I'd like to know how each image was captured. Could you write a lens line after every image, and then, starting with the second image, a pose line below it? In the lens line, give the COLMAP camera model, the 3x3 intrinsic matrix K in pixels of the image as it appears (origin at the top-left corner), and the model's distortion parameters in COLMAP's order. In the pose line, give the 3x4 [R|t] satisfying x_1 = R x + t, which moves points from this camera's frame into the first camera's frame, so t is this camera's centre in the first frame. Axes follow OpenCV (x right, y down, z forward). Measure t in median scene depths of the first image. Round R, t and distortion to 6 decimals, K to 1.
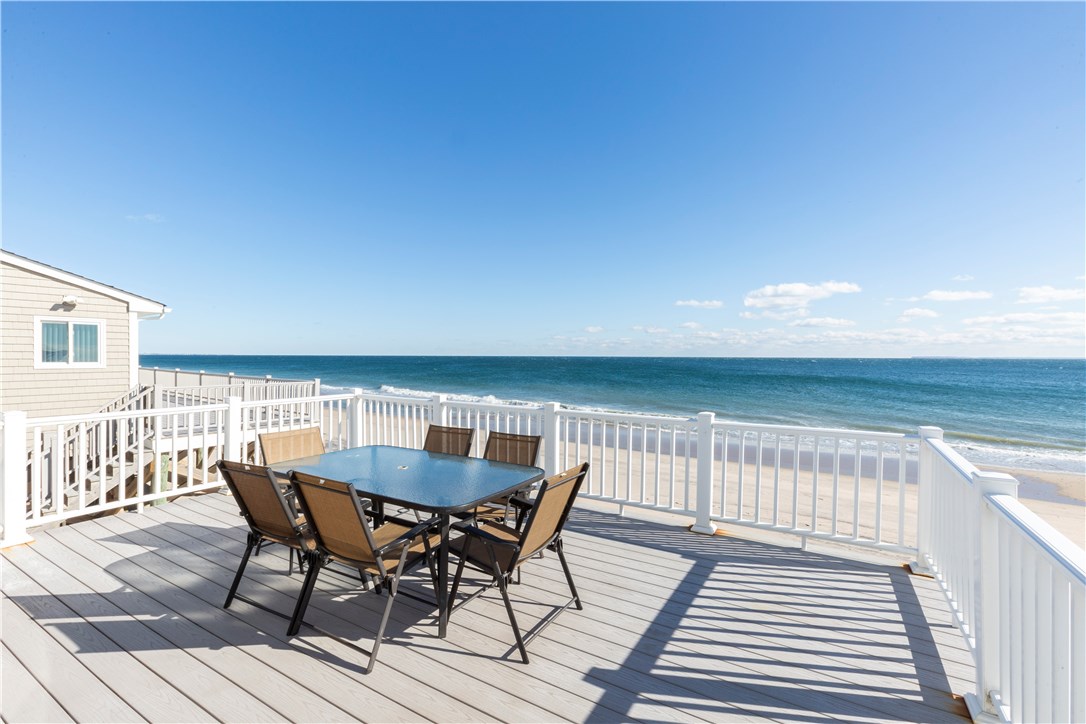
lens RADIAL K [[484.0, 0, 534.9], [0, 484.0, 359.8], [0, 0, 1]] dist [0.001259, 0.000616]
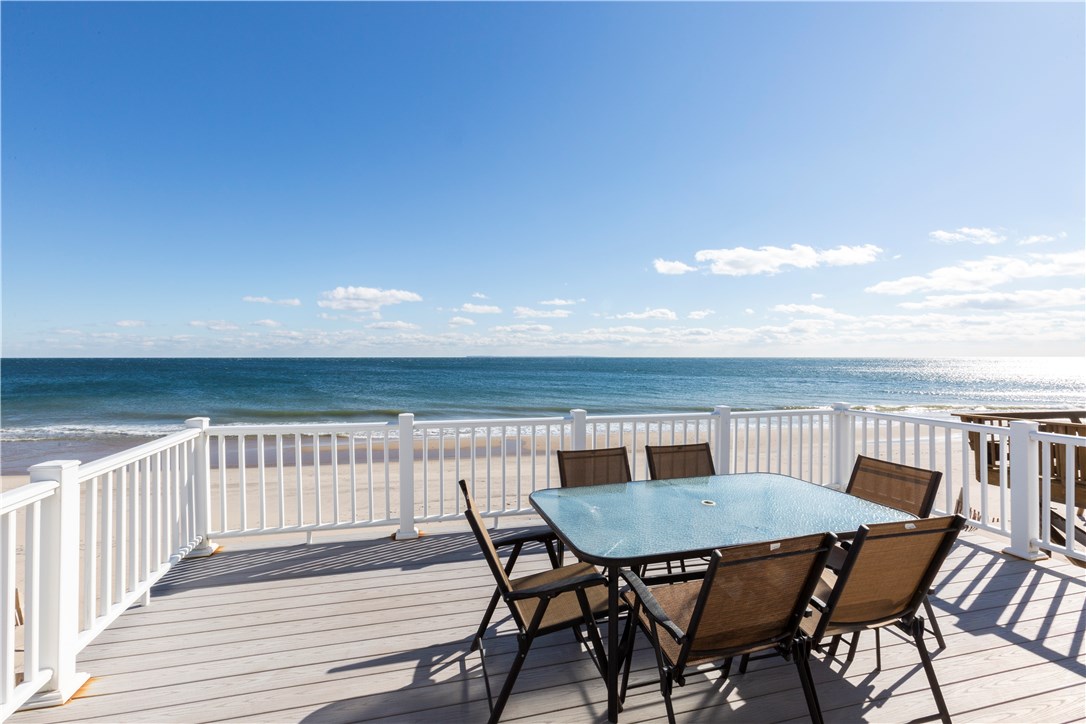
lens RADIAL K [[492.4, 0, 527.0], [0, 492.4, 335.4], [0, 0, 1]] dist [-0.011649, 0.000684]
pose [[0.700180, 0.025039, 0.713527, -0.195372], [0.010903, 0.998893, -0.045752, -0.002696], [-0.713883, 0.039814, 0.699132, 0.119286]]
